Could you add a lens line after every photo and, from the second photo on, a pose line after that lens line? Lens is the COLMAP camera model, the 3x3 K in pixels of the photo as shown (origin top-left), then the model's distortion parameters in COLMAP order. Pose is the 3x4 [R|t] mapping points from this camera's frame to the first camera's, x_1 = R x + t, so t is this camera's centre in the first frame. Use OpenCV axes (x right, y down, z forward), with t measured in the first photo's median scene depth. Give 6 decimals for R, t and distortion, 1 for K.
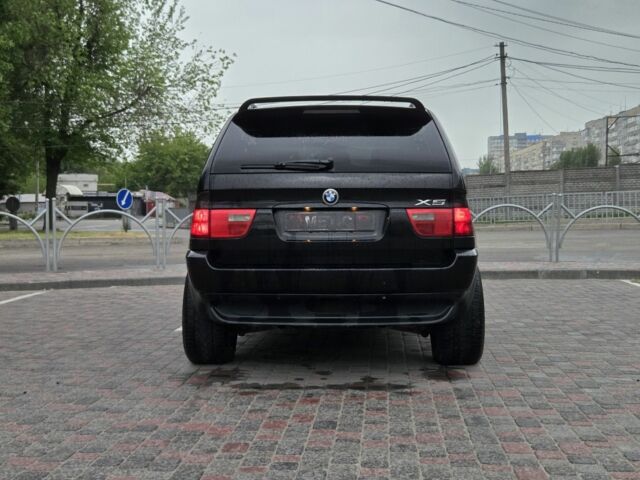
lens RADIAL K [[868.2, 0, 332.7], [0, 868.2, 237.7], [0, 0, 1]] dist [0.046719, 0.037574]
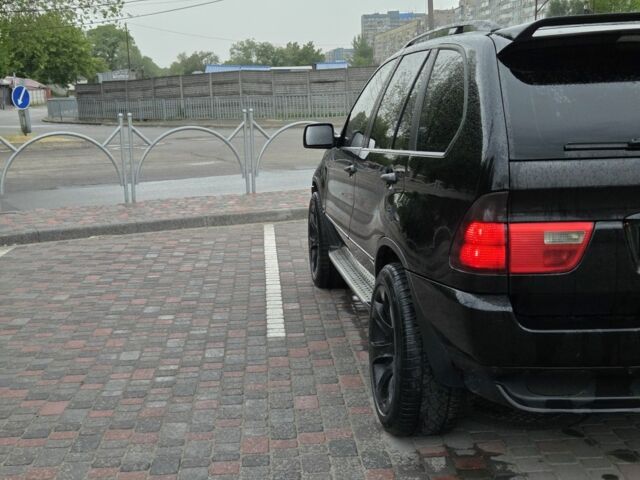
lens RADIAL K [[868.2, 0, 332.7], [0, 868.2, 237.7], [0, 0, 1]] dist [0.046719, 0.037574]
pose [[0.990250, -0.041312, 0.133035, -0.332223], [0.023255, 0.990637, 0.134526, -0.102746], [-0.137347, -0.130121, 0.981939, 0.458520]]
